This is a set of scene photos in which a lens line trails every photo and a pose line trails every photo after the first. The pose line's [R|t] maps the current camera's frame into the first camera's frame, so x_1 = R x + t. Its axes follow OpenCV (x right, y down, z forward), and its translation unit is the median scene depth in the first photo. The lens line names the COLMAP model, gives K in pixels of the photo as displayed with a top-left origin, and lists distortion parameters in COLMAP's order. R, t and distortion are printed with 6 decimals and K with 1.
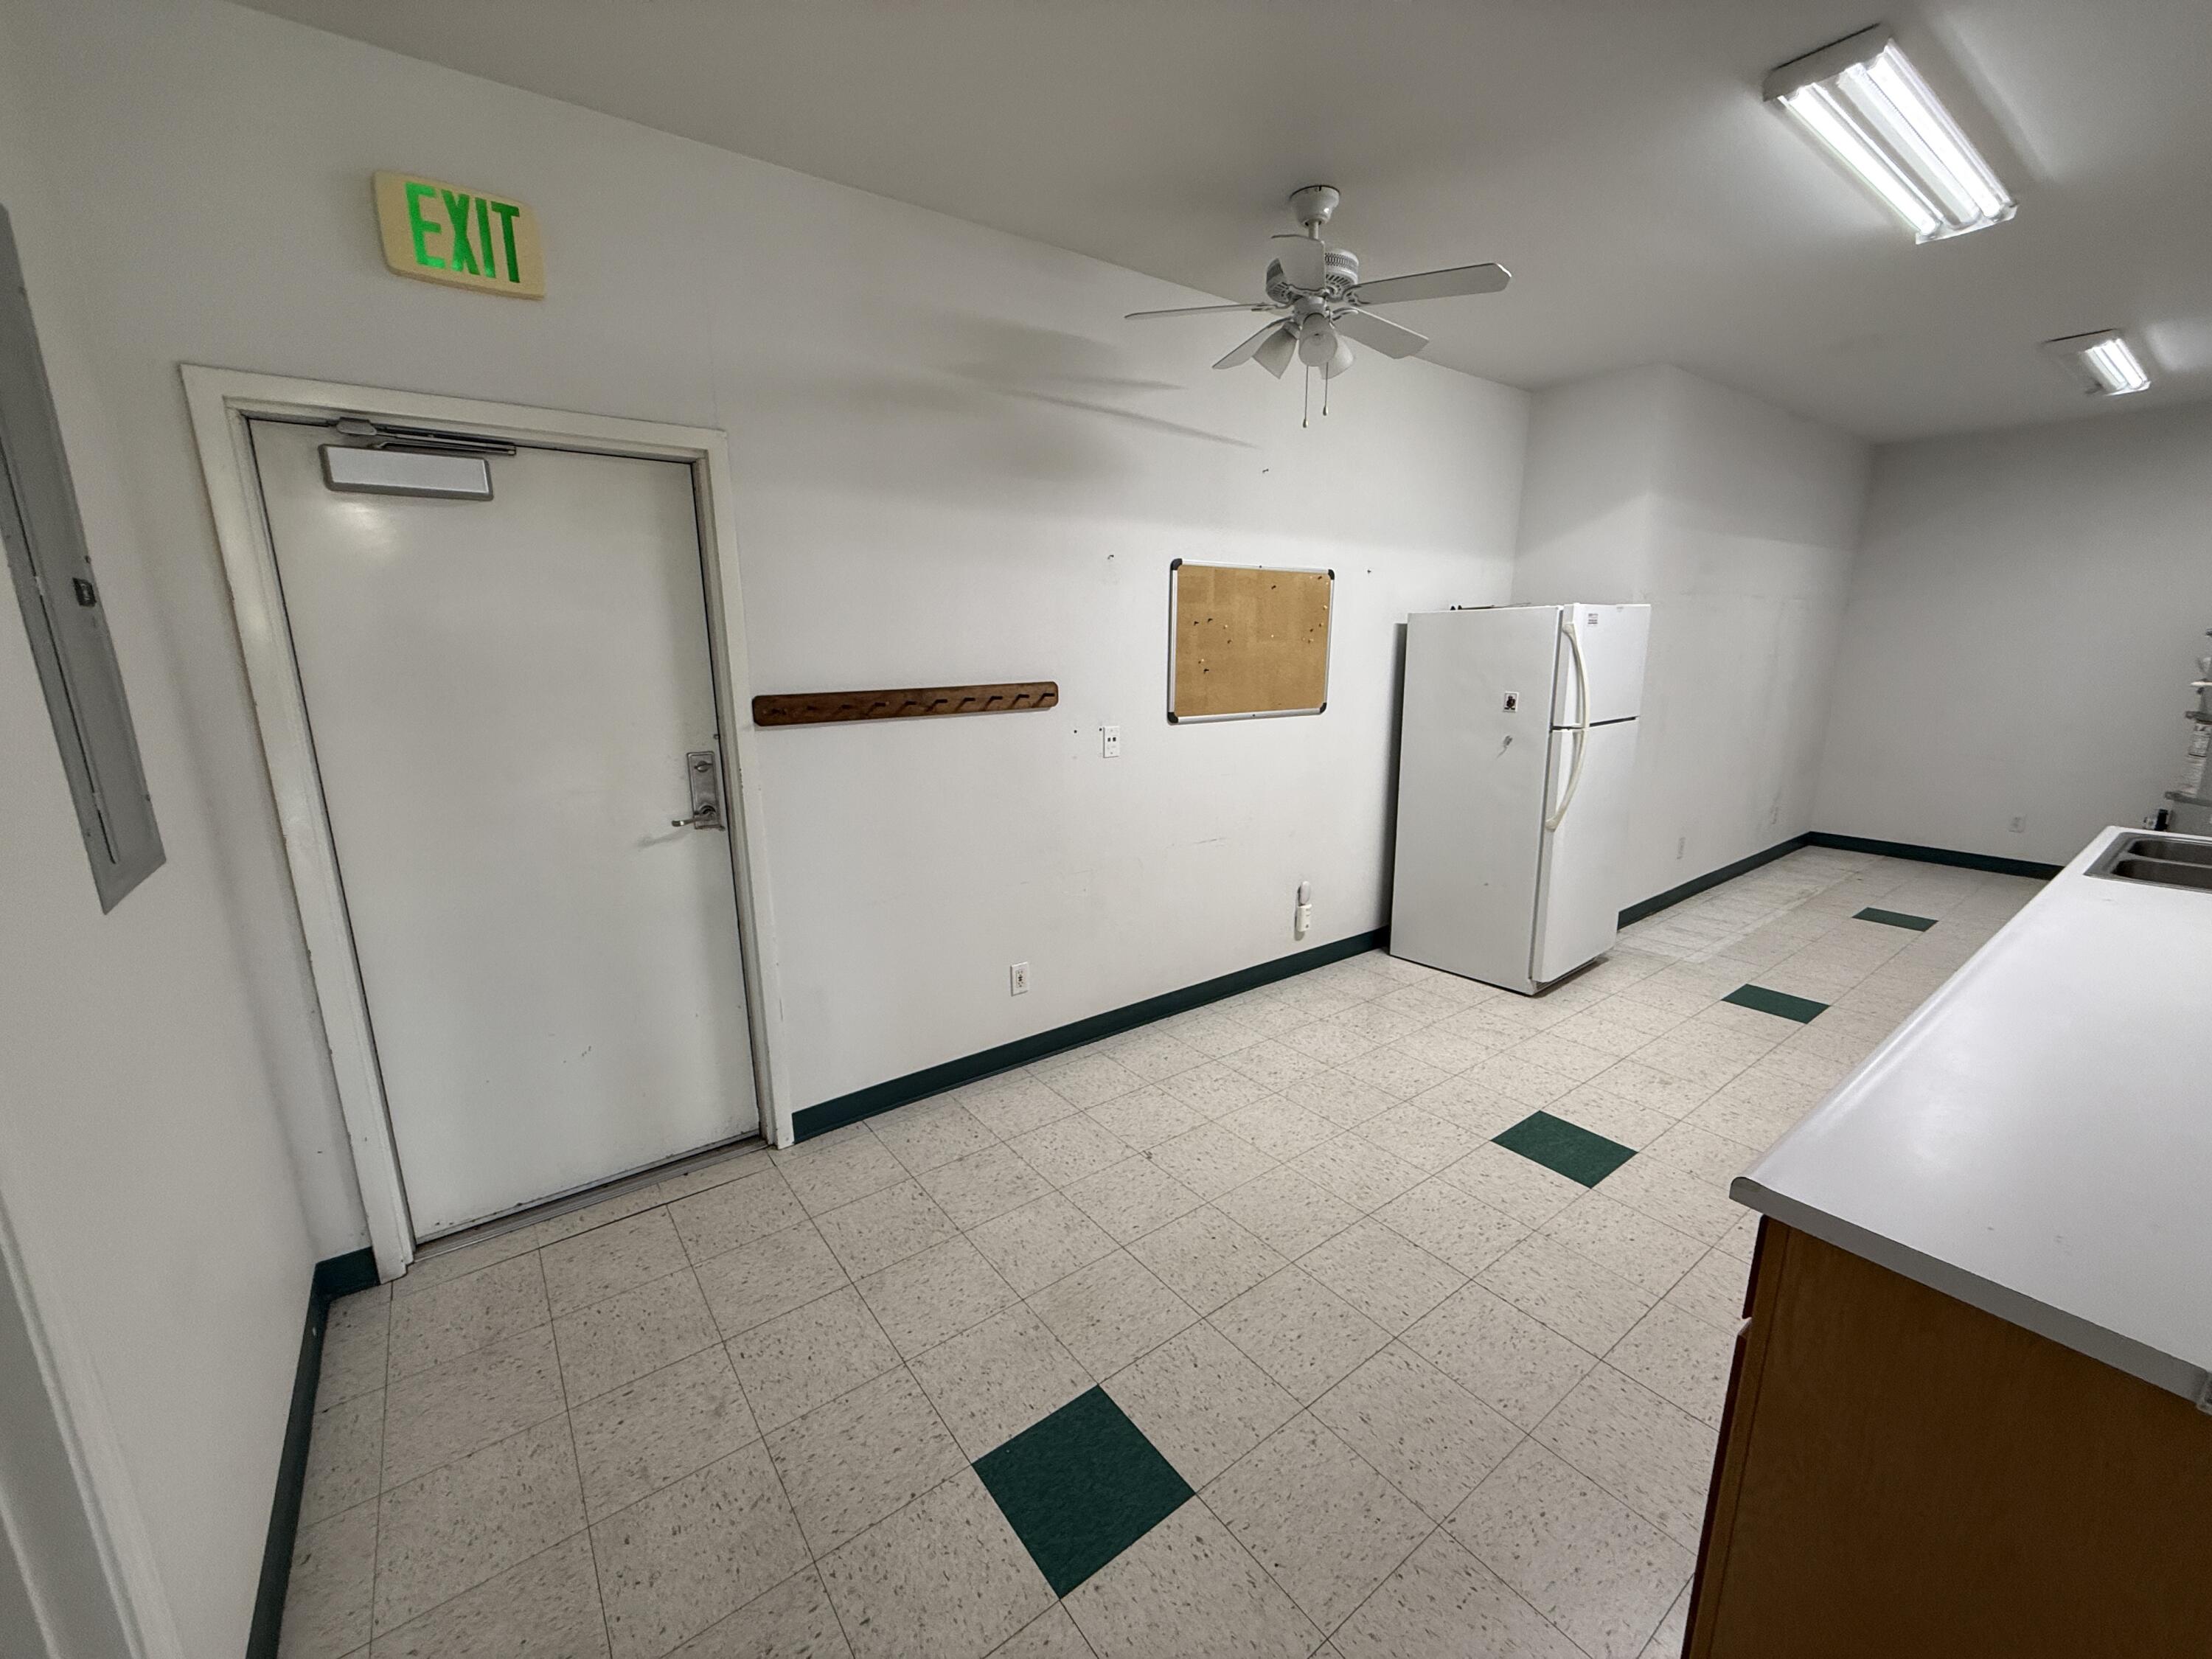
lens RADIAL K [[875.9, 0, 1103.3], [0, 875.9, 830.0], [0, 0, 1]] dist [-0.001408, 0.000812]
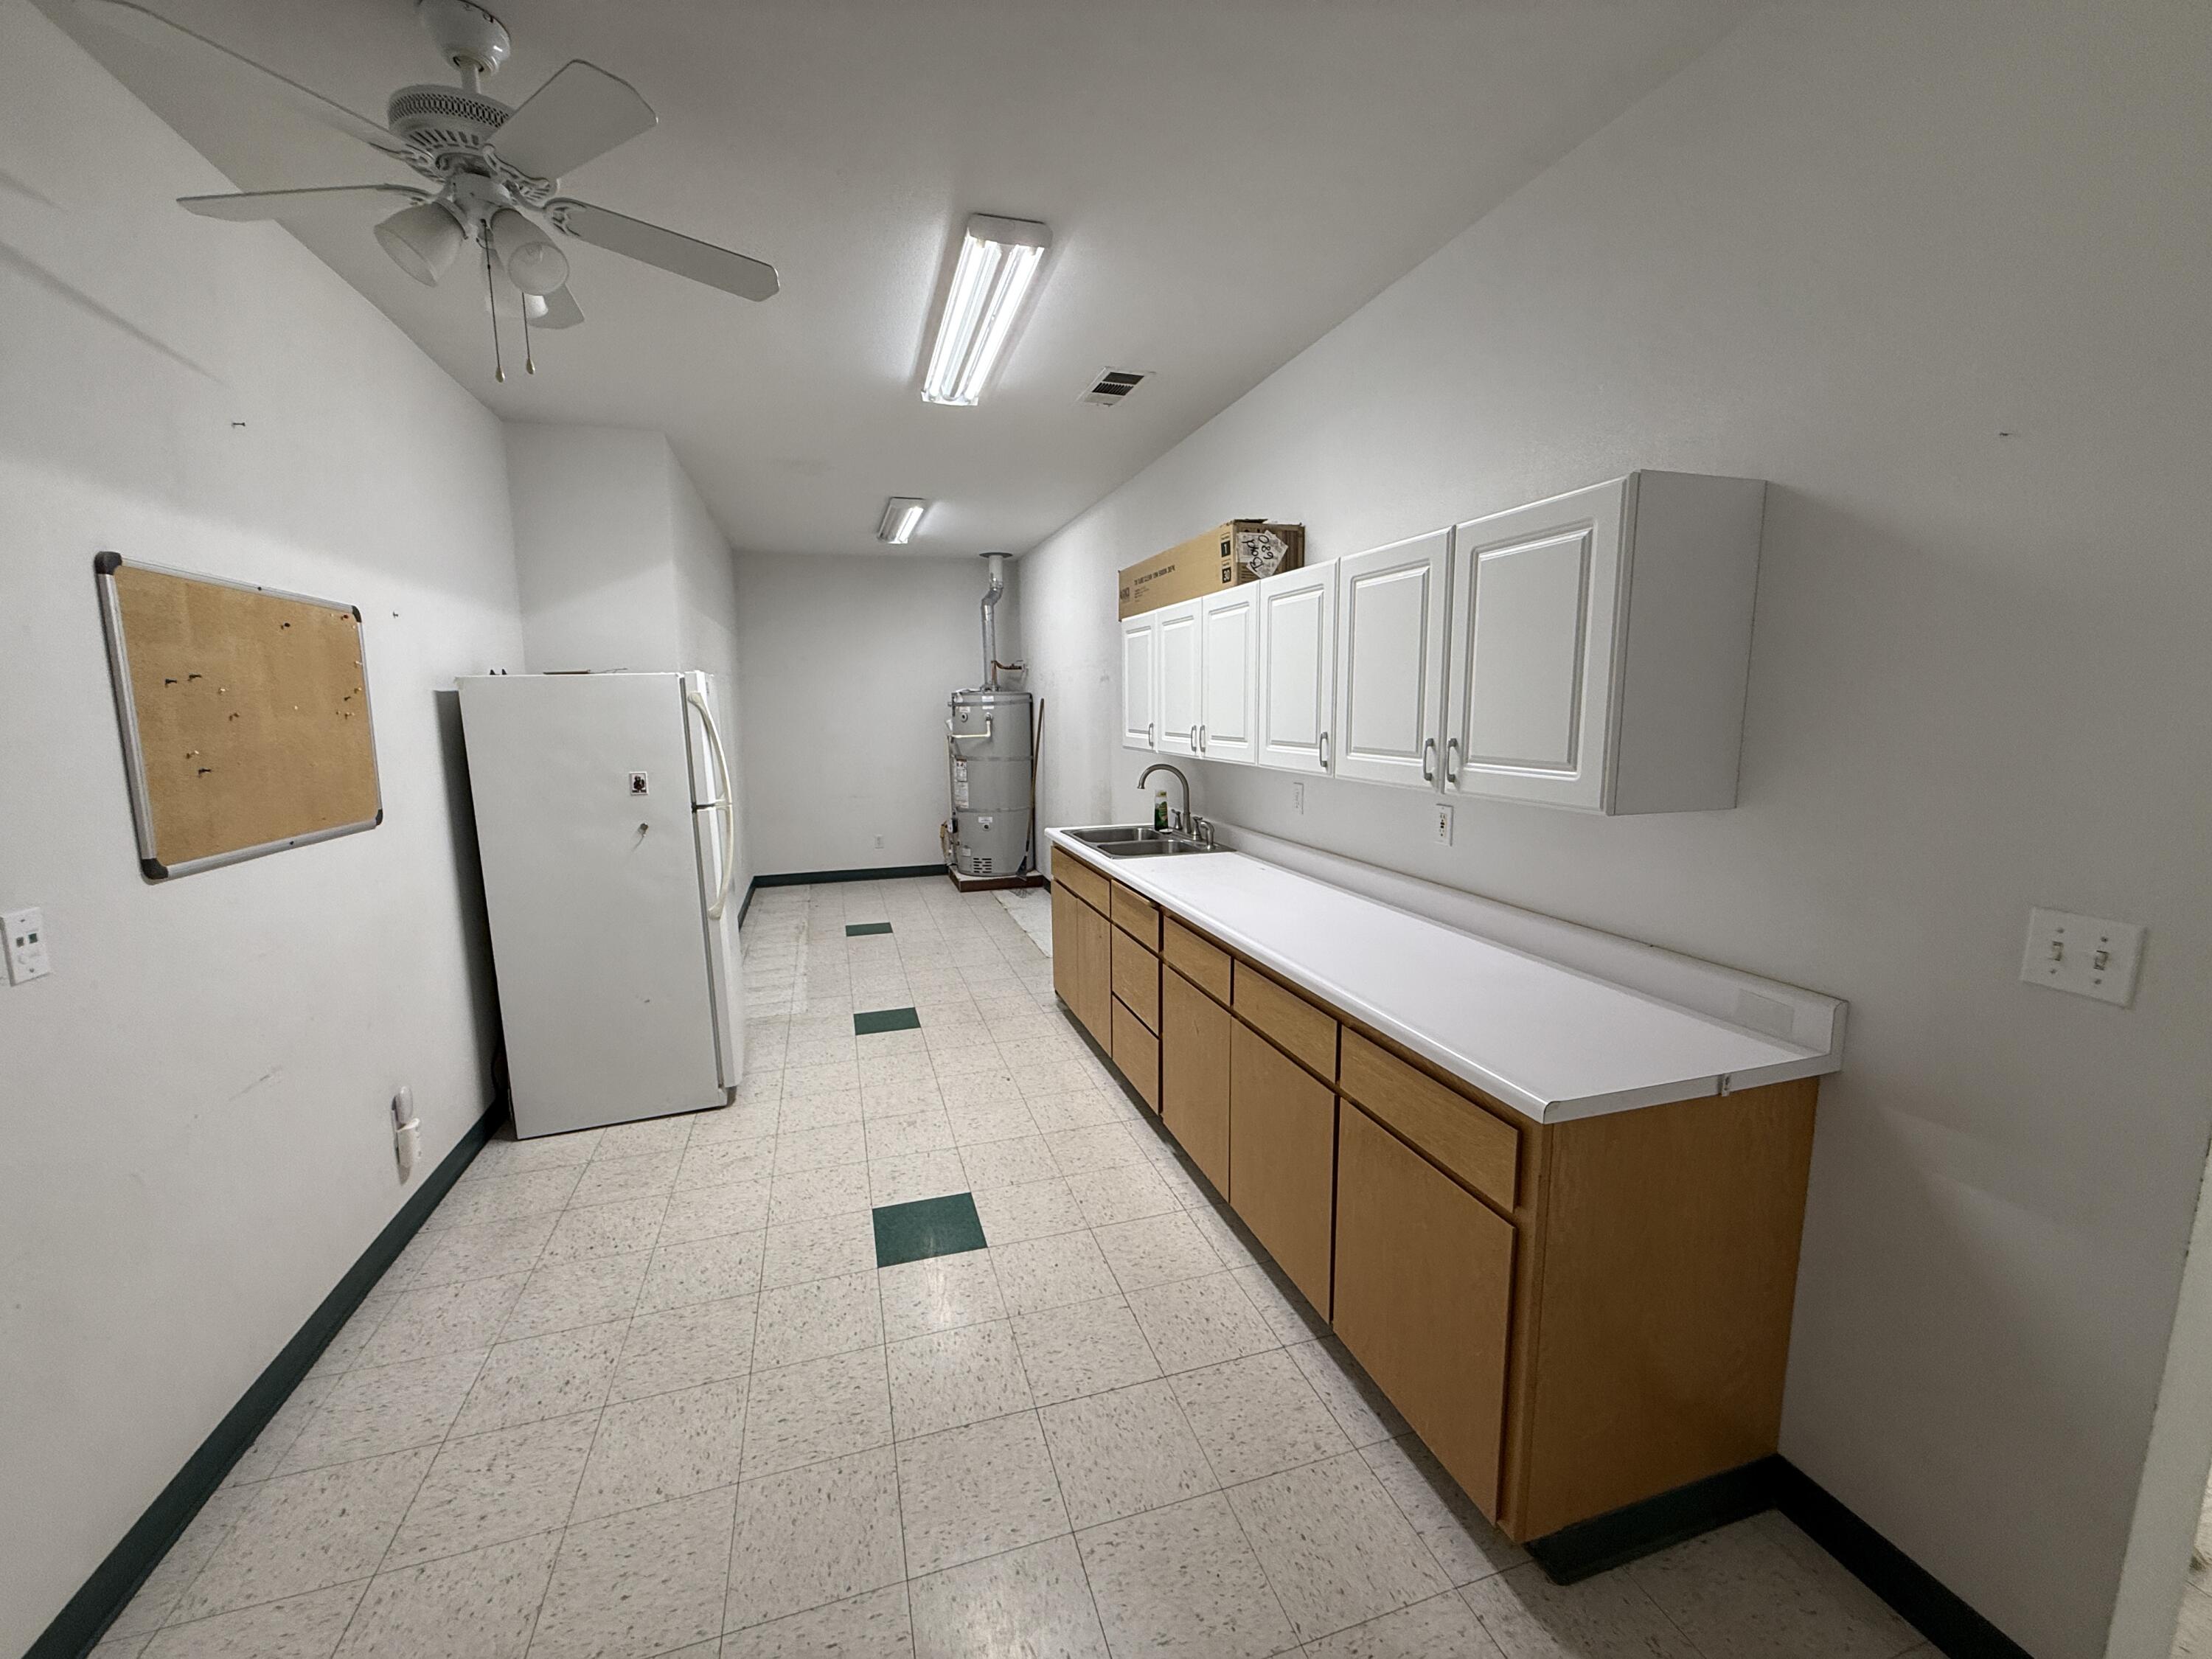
lens RADIAL K [[875.9, 0, 1102.2], [0, 875.9, 829.0], [0, 0, 1]] dist [-0.001408, 0.000812]
pose [[0.338122, -0.132329, 0.931752, -0.189871], [0.211304, 0.975461, 0.061857, -0.064403], [-0.917074, 0.175967, 0.357786, 0.311662]]
